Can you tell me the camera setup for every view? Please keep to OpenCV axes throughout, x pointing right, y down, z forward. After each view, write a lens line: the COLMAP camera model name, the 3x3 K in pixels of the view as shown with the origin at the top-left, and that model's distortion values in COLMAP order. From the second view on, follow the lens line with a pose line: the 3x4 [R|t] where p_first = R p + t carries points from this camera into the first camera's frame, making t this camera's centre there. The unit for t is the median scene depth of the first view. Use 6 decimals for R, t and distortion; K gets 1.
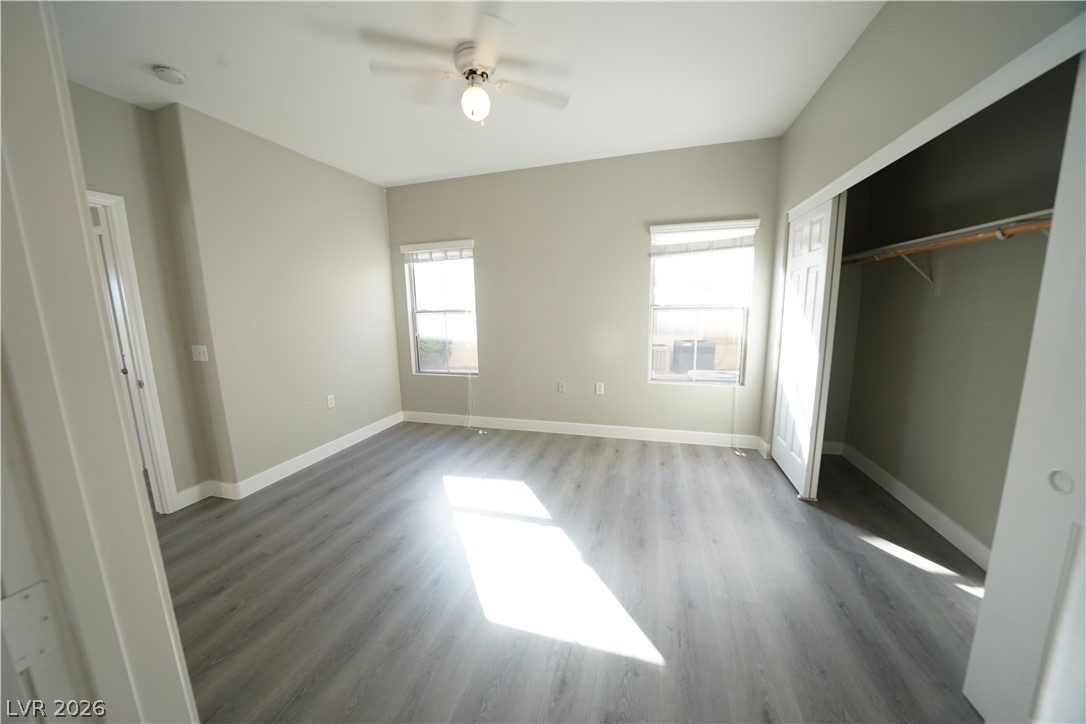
lens RADIAL K [[374.1, 0, 539.1], [0, 374.1, 363.3], [0, 0, 1]] dist [-0.026264, 0.002547]
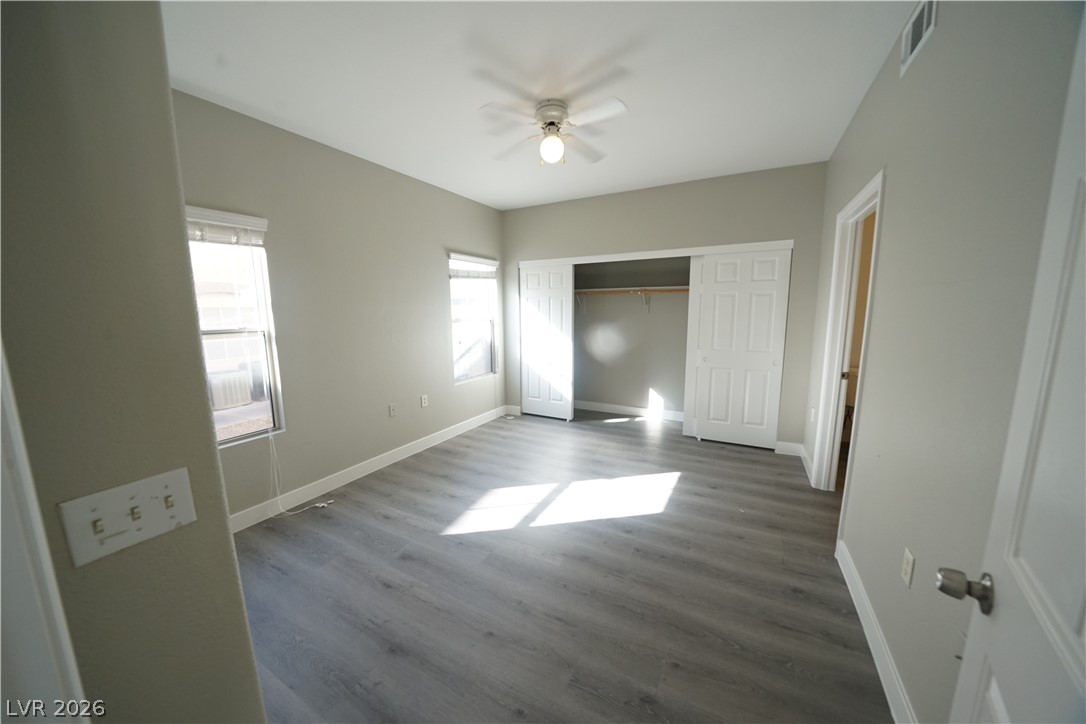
lens RADIAL K [[374.1, 0, 539.1], [0, 374.1, 363.3], [0, 0, 1]] dist [-0.026264, 0.002547]
pose [[0.211899, -0.119374, 0.969974, -0.854080], [0.157501, 0.983709, 0.086658, -0.082229], [-0.964517, 0.134409, 0.227248, 0.519882]]
